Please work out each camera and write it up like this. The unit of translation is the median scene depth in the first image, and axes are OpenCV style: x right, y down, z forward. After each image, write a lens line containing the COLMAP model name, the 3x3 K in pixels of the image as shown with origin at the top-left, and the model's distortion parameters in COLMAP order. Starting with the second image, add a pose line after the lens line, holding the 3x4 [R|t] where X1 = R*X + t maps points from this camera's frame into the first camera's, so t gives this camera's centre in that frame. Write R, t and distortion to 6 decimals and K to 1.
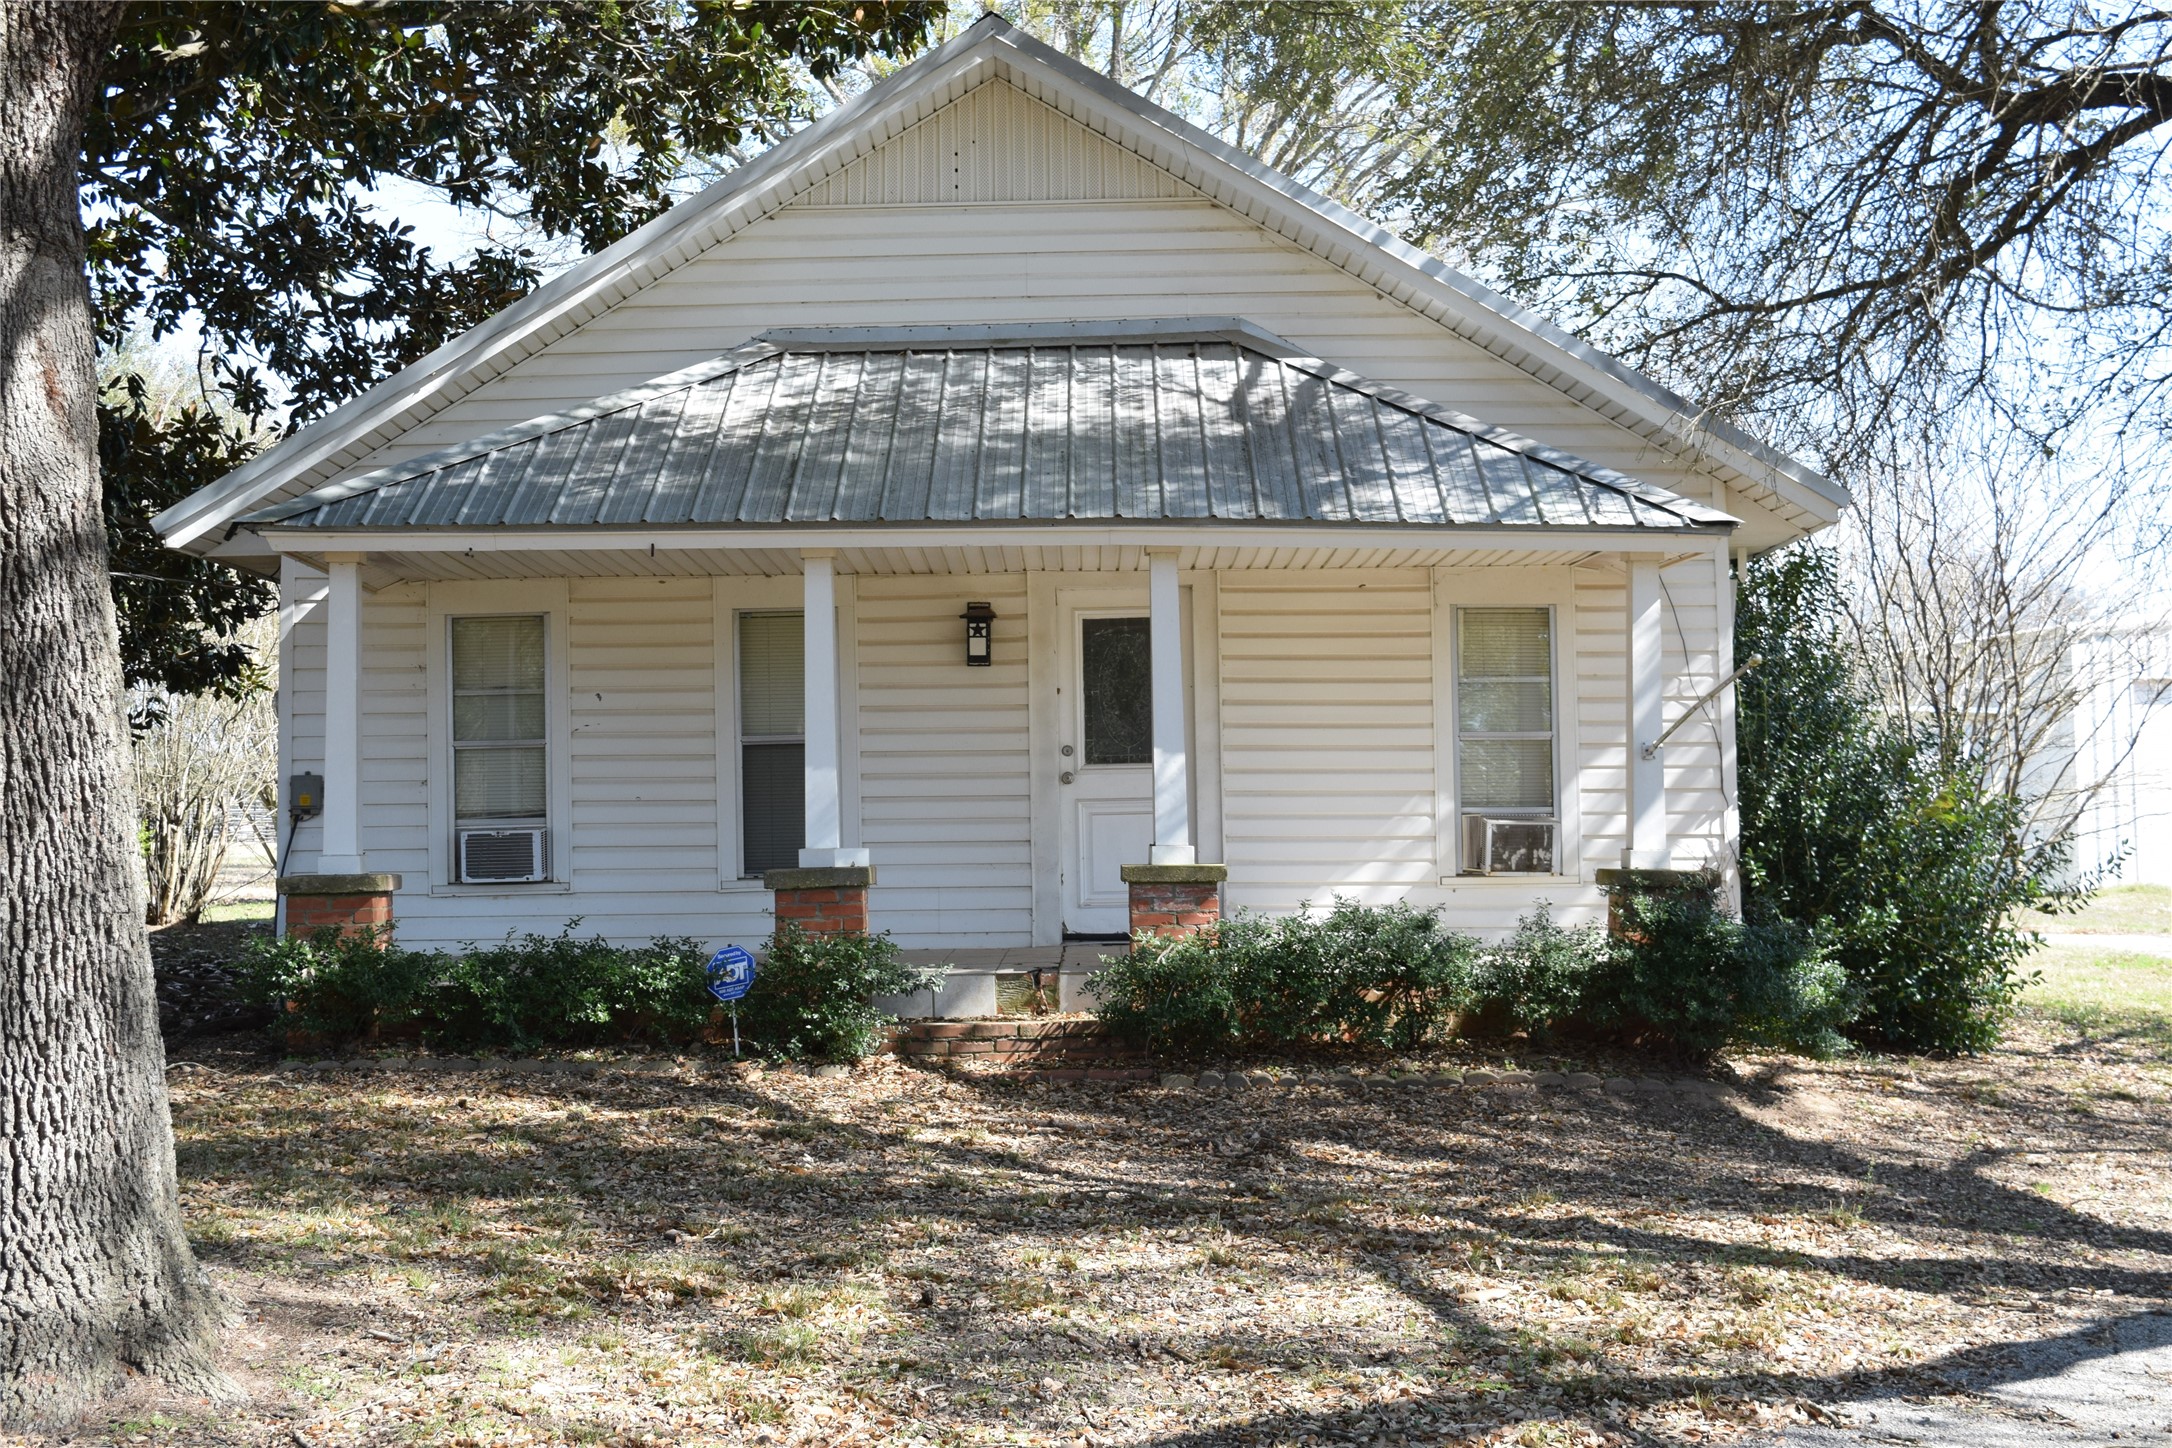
lens RADIAL K [[2823.9, 0, 1086.3], [0, 2823.9, 727.8], [0, 0, 1]] dist [-0.029326, 0.000000]
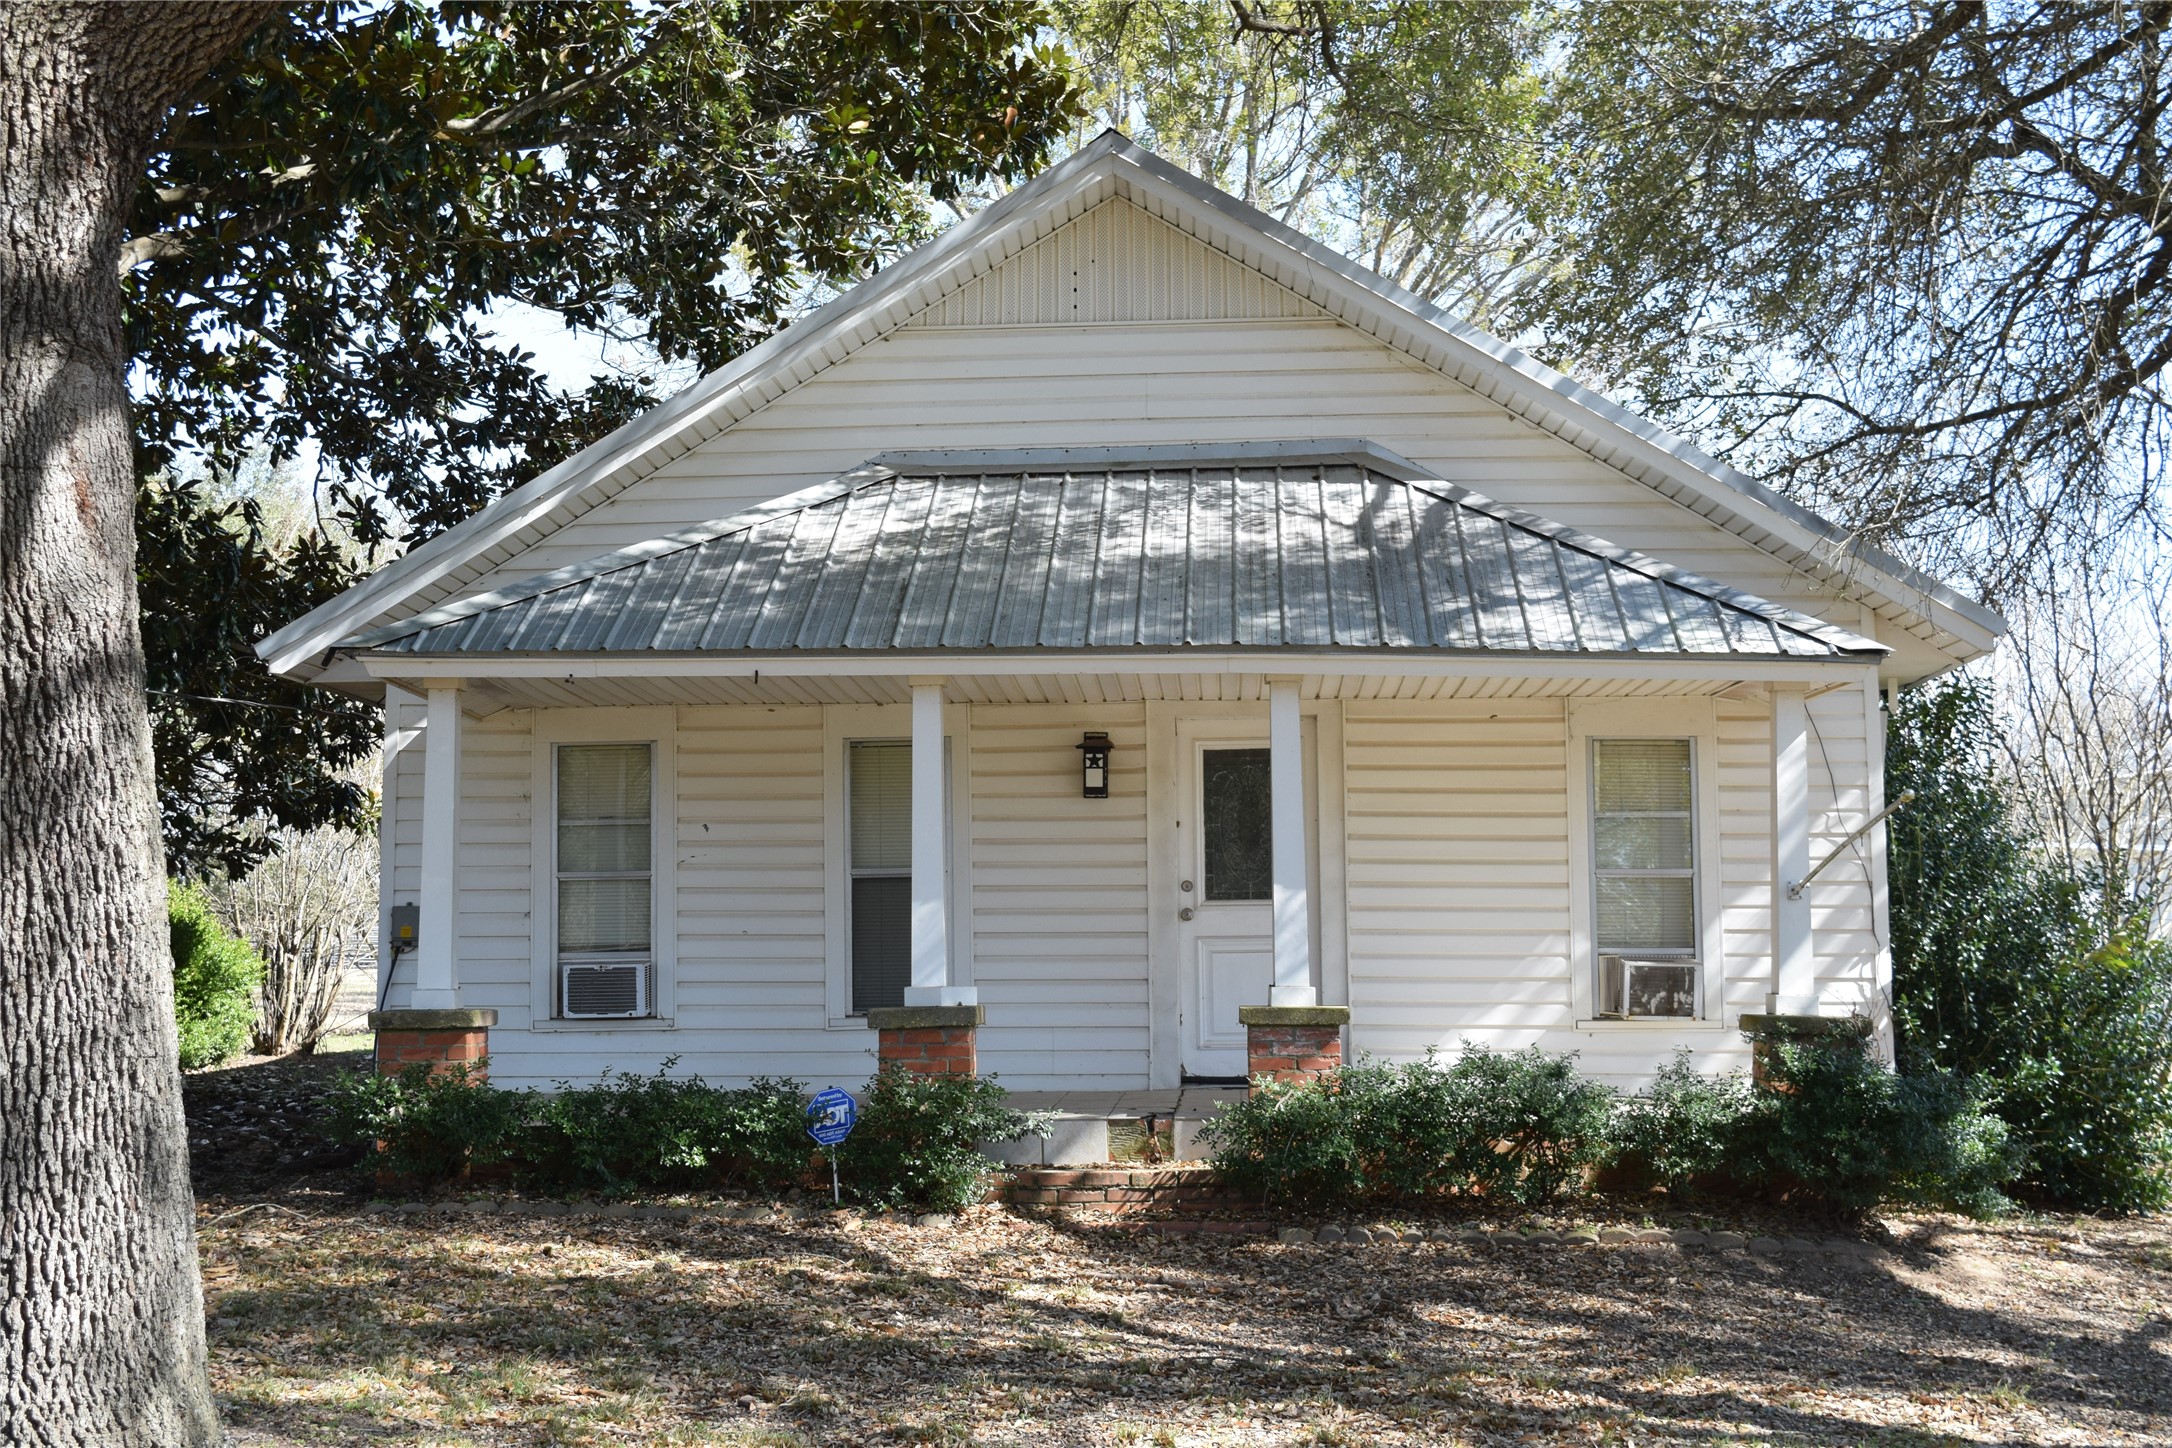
lens RADIAL K [[2823.9, 0, 1080.4], [0, 2823.9, 724.0], [0, 0, 1]] dist [-0.029326, 0.000000]
pose [[0.998610, 0.002824, -0.052638, 0.007789], [-0.005343, 0.998844, -0.047772, -0.000971], [0.052443, 0.047987, 0.997470, 0.032967]]
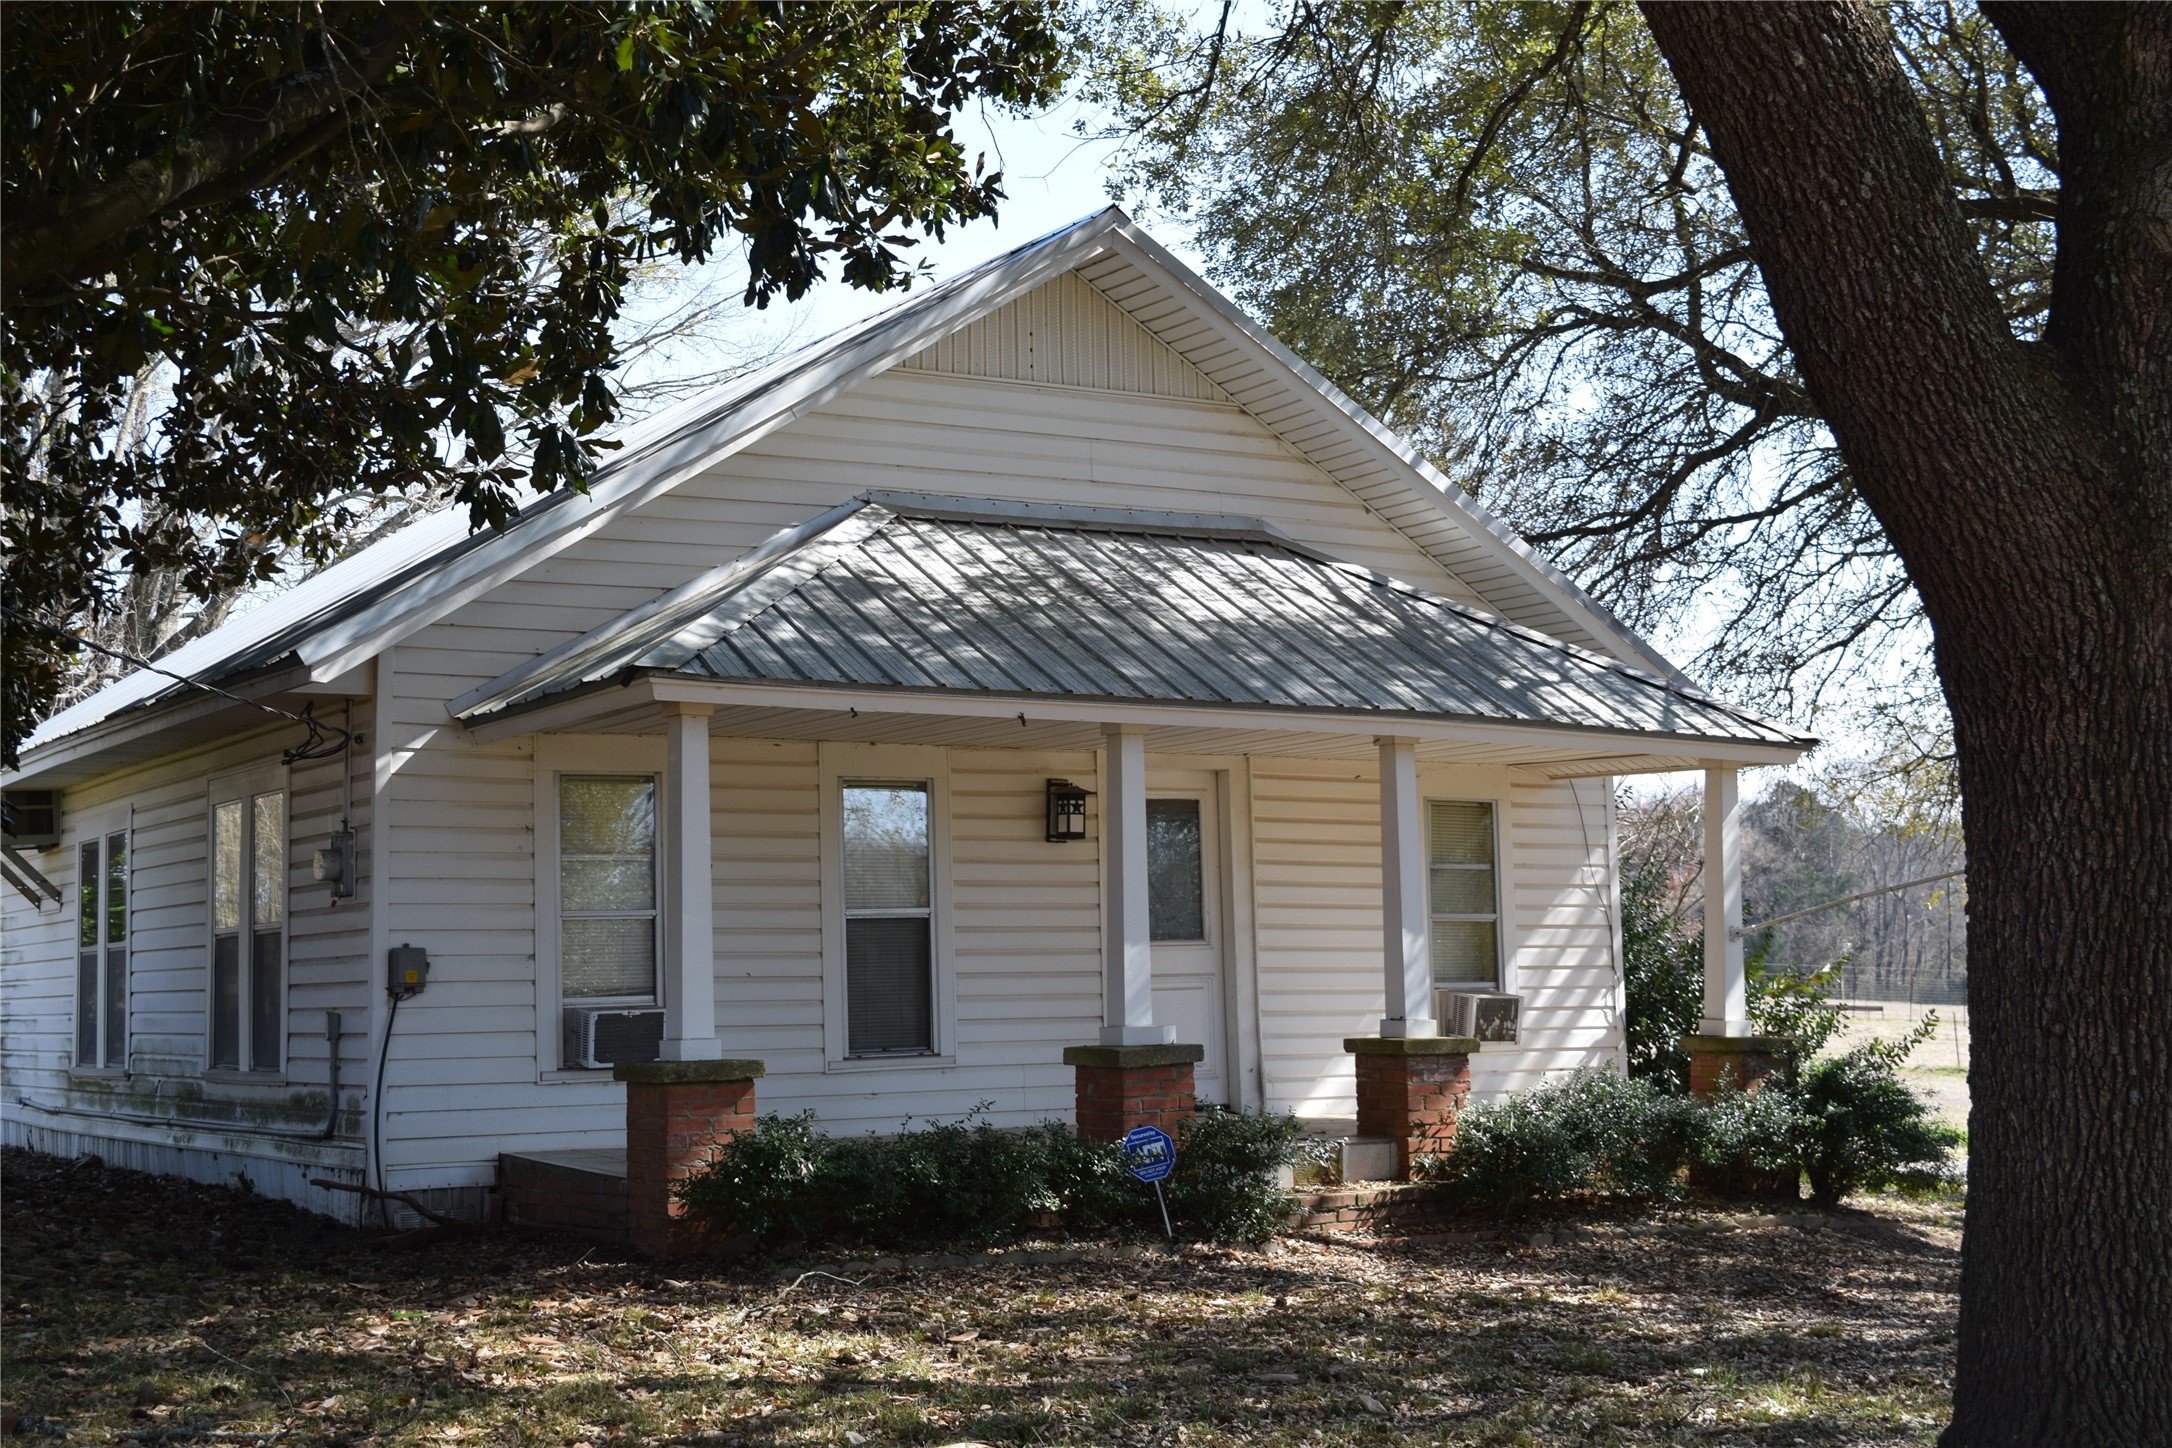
lens RADIAL K [[2823.9, 0, 1086.5], [0, 2823.9, 717.8], [0, 0, 1]] dist [-0.029326, 0.000000]
pose [[0.851914, 0.047399, 0.521532, -0.563136], [-0.014668, 0.997664, -0.066712, 0.000763], [-0.523476, 0.049183, 0.850620, 0.139538]]
